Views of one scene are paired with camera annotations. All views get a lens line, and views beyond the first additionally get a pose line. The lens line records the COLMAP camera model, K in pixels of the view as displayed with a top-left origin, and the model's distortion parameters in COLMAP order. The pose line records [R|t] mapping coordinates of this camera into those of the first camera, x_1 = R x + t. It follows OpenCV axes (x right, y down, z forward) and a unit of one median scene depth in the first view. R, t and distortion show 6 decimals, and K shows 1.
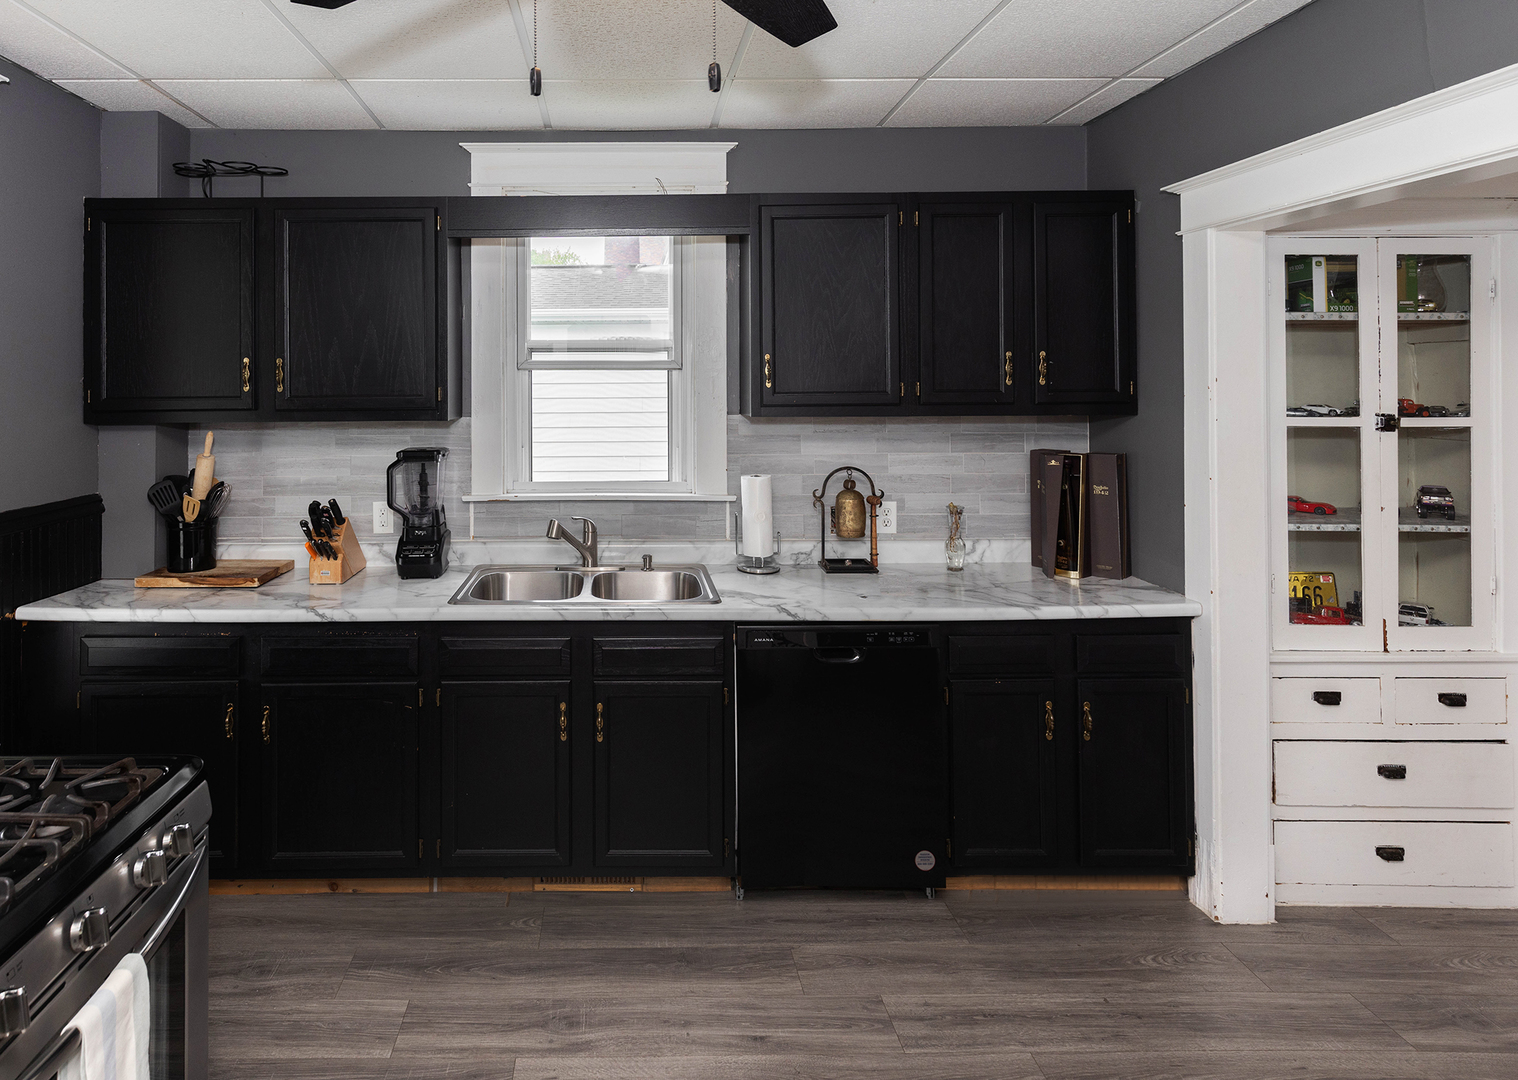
lens RADIAL K [[768.4, 0, 757.8], [0, 768.4, 380.8], [0, 0, 1]] dist [-0.000778, -0.000495]
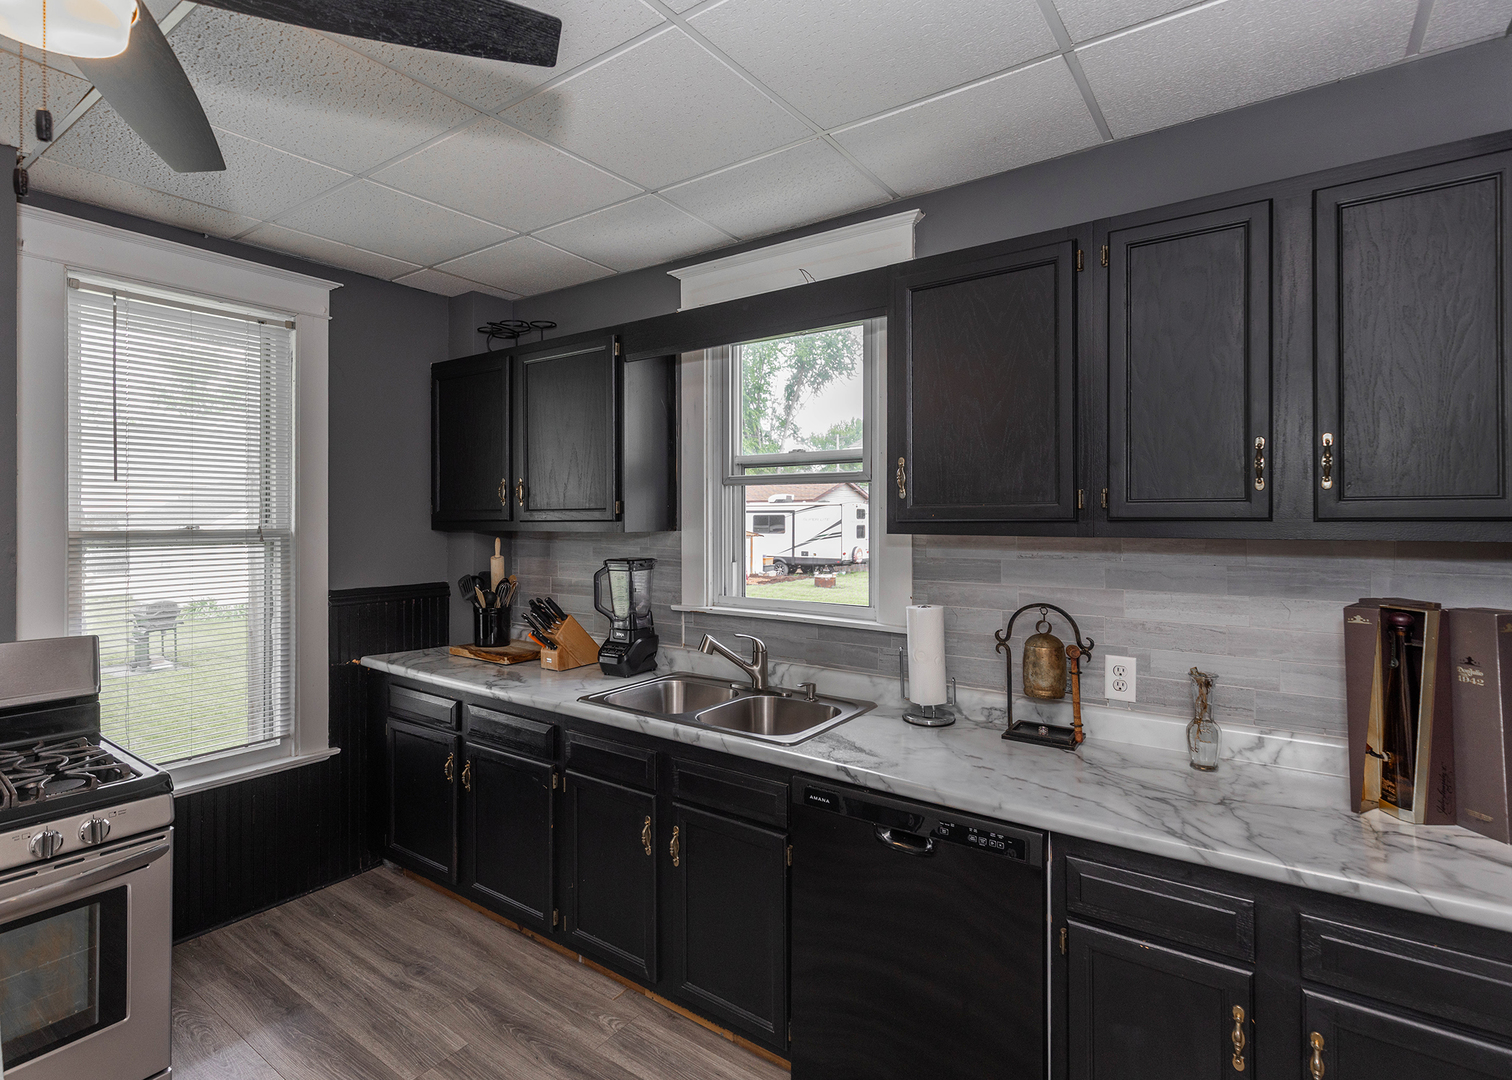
lens RADIAL K [[759.3, 0, 754.8], [0, 759.3, 514.4], [0, 0, 1]] dist [0.000456, -0.001386]
pose [[0.800968, 0.002113, -0.598704, 0.338541], [0.001874, 0.999980, 0.006038, 0.018946], [0.598705, -0.005958, 0.800948, 0.231844]]
